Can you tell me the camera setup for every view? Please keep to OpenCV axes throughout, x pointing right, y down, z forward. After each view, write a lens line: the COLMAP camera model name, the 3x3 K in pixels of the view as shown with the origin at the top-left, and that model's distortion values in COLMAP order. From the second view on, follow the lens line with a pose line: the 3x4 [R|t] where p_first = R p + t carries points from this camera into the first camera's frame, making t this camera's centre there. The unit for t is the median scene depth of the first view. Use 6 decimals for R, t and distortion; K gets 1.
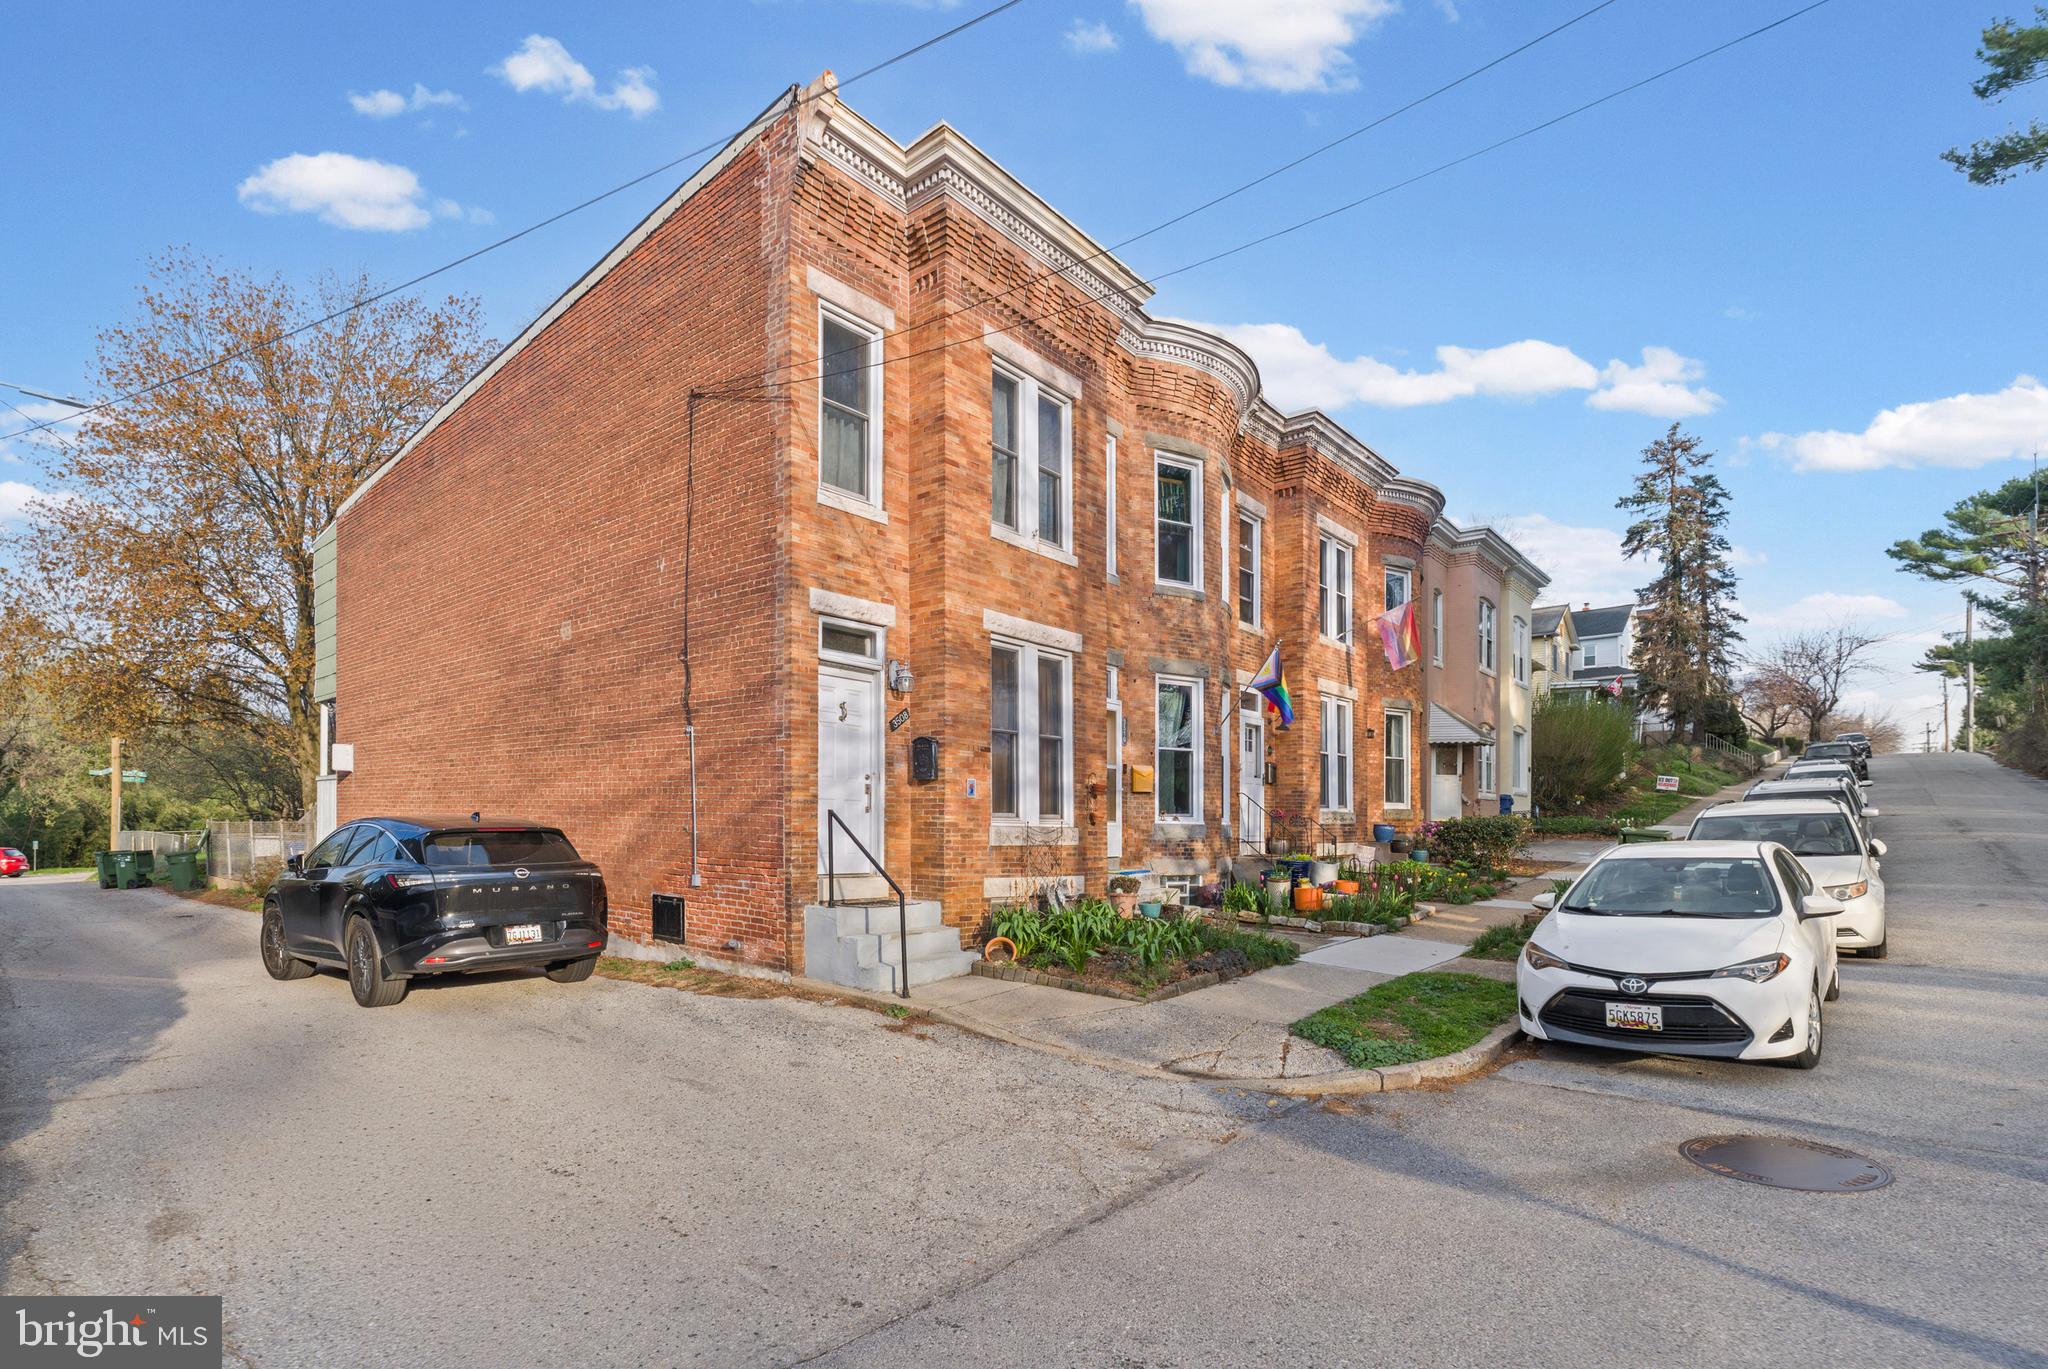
lens RADIAL K [[925.3, 0, 1024.7], [0, 925.3, 828.9], [0, 0, 1]] dist [-0.001203, 0.000015]
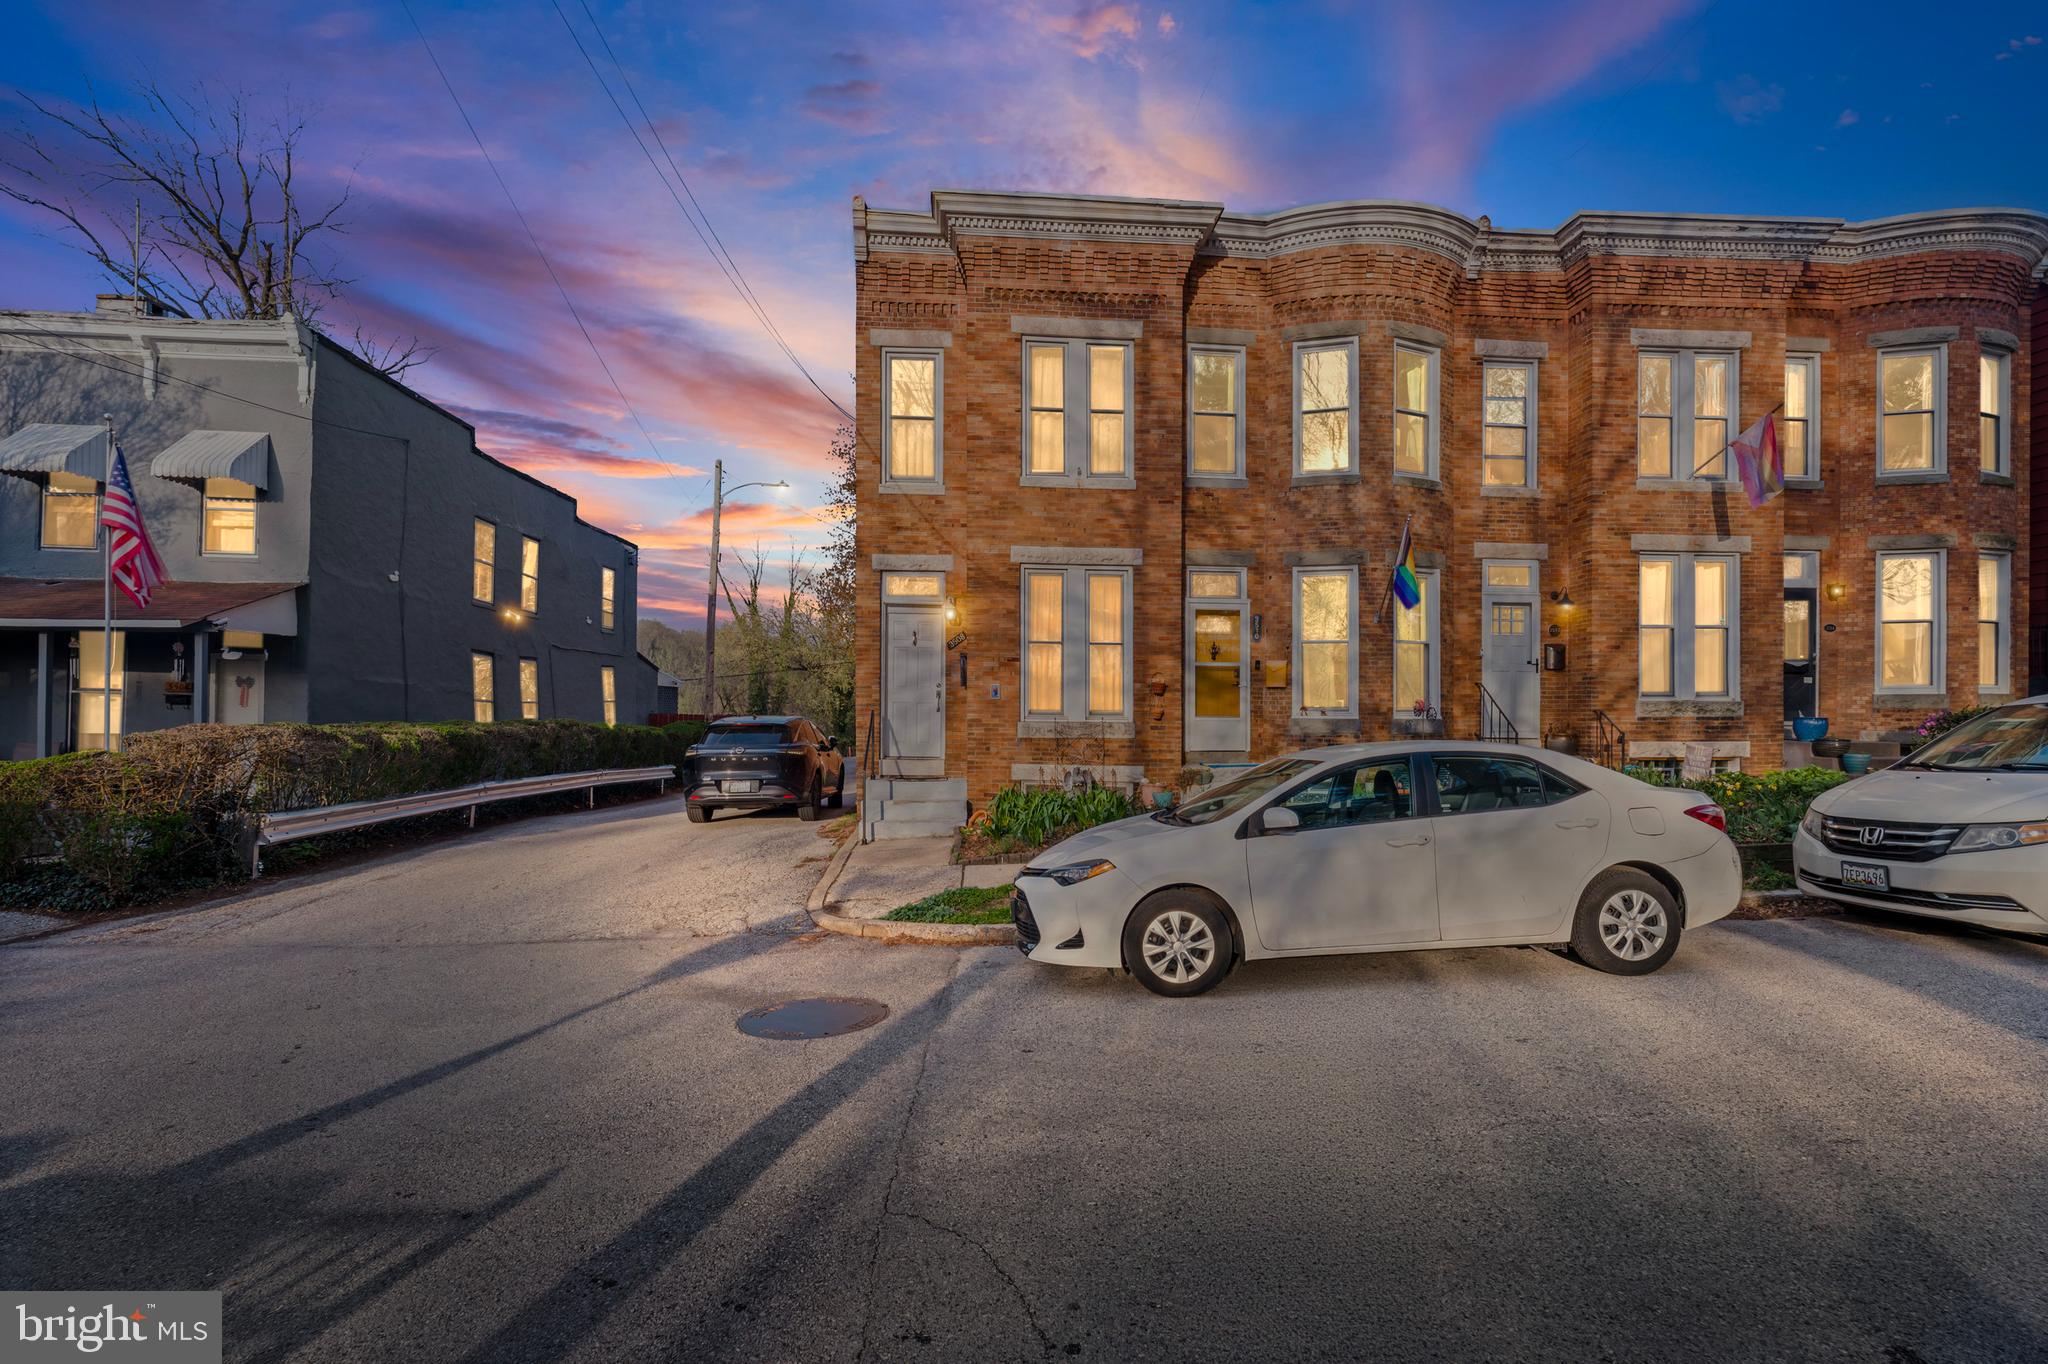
lens RADIAL K [[910.1, 0, 1124.8], [0, 910.1, 718.1], [0, 0, 1]] dist [-0.000947, -0.000003]
pose [[0.733912, -0.003116, -0.679237, 0.788350], [0.000696, 0.999992, -0.003835, -0.002617], [0.679244, 0.002342, 0.733909, 0.185352]]
